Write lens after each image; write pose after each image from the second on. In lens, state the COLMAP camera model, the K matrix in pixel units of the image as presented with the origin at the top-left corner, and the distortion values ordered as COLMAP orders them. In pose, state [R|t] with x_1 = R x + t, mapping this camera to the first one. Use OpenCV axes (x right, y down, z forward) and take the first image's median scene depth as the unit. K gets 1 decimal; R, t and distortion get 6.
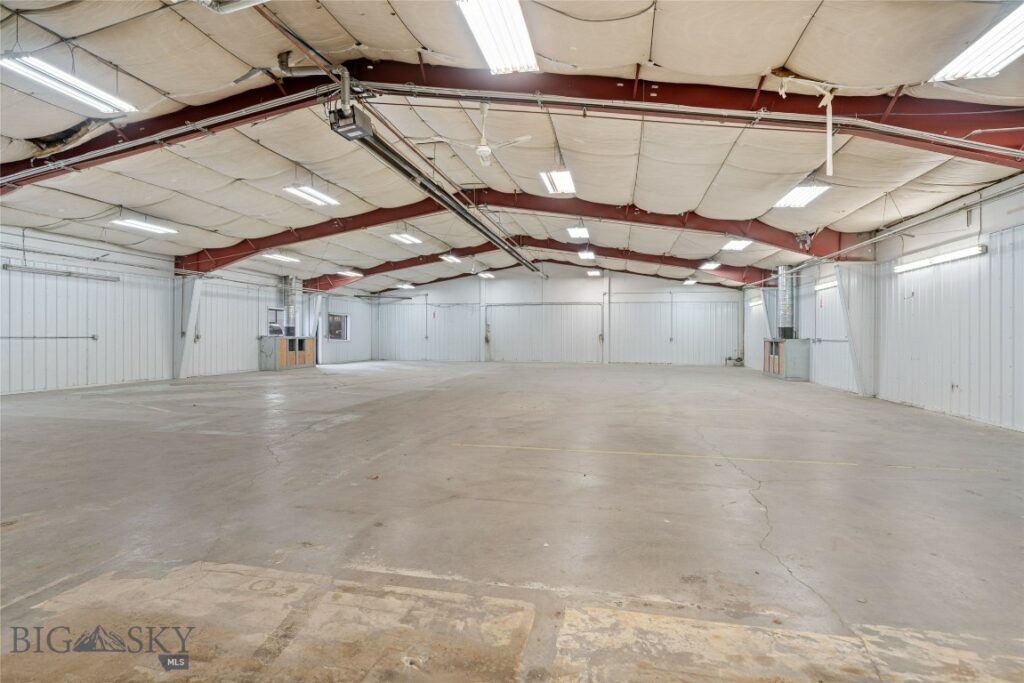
lens RADIAL K [[523.5, 0, 511.8], [0, 523.5, 335.4], [0, 0, 1]] dist [0.007876, 0.001699]
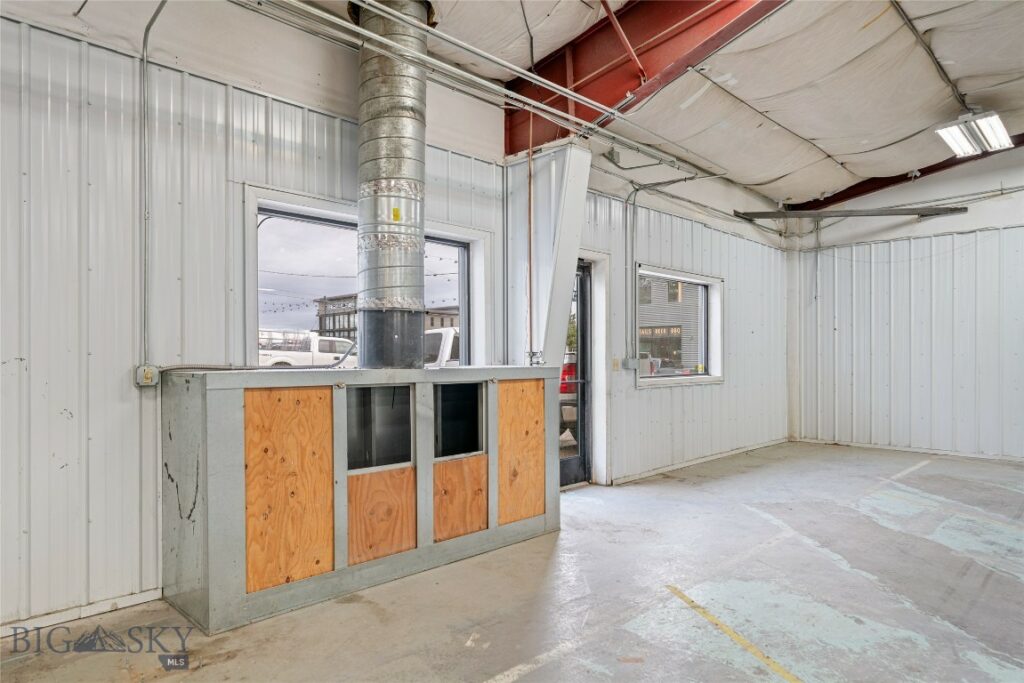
lens RADIAL K [[620.1, 0, 513.8], [0, 620.1, 349.7], [0, 0, 1]] dist [0.000418, 0.000265]
pose [[0.838245, -0.016650, -0.545040, -0.277554], [0.007808, 0.999798, -0.018534, -0.000134], [0.545238, 0.011280, 0.838205, 0.834770]]
